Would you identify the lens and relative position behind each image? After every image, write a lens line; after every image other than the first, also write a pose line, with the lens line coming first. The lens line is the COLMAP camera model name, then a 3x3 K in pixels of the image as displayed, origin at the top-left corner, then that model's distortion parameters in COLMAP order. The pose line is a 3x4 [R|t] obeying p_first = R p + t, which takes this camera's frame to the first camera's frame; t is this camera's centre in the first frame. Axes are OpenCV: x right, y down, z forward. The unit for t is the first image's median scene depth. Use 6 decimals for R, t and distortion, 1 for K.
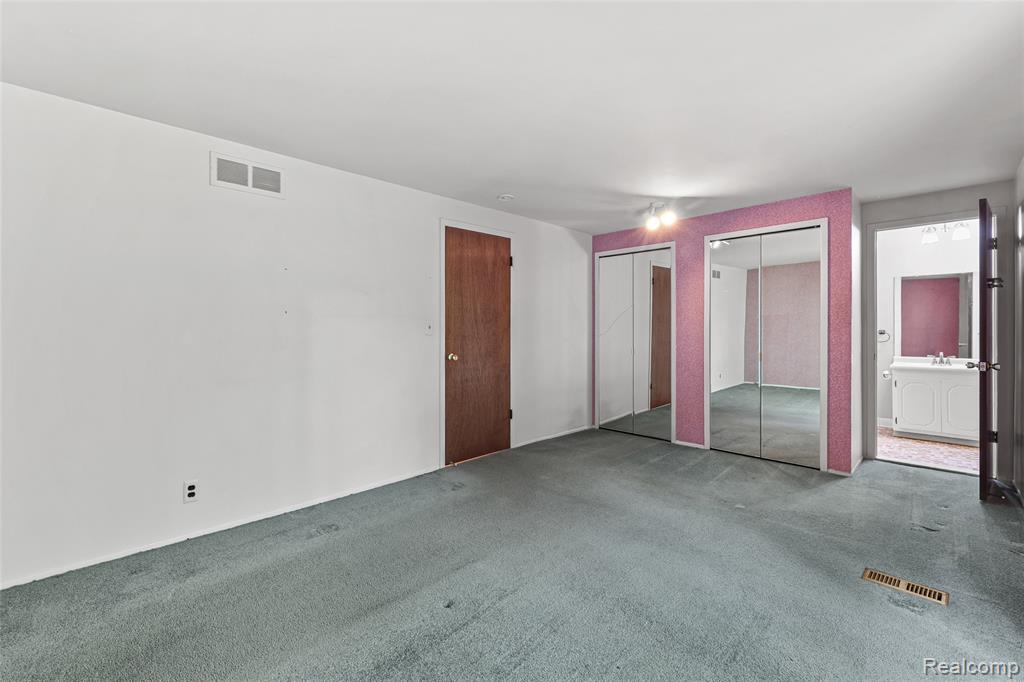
lens RADIAL K [[431.4, 0, 519.0], [0, 431.4, 332.9], [0, 0, 1]] dist [-0.002310, -0.000171]
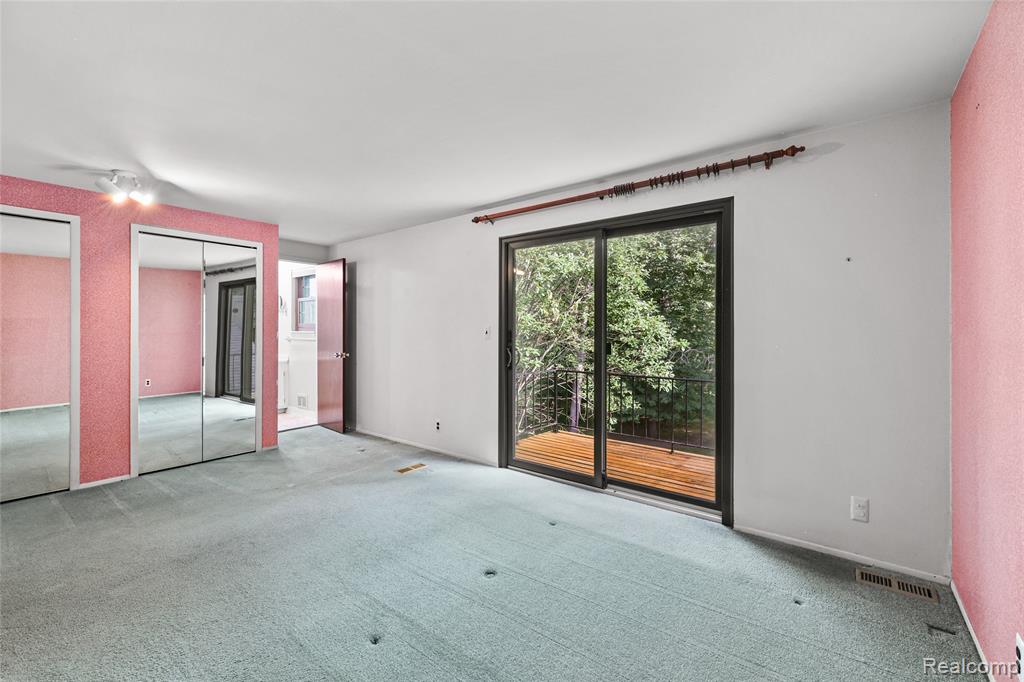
lens RADIAL K [[431.4, 0, 518.2], [0, 431.4, 333.6], [0, 0, 1]] dist [-0.002310, -0.000171]
pose [[-0.133988, -0.003640, 0.990976, -0.605145], [0.011242, 0.999923, 0.005192, -0.007858], [-0.990919, 0.011836, -0.133937, 0.447412]]
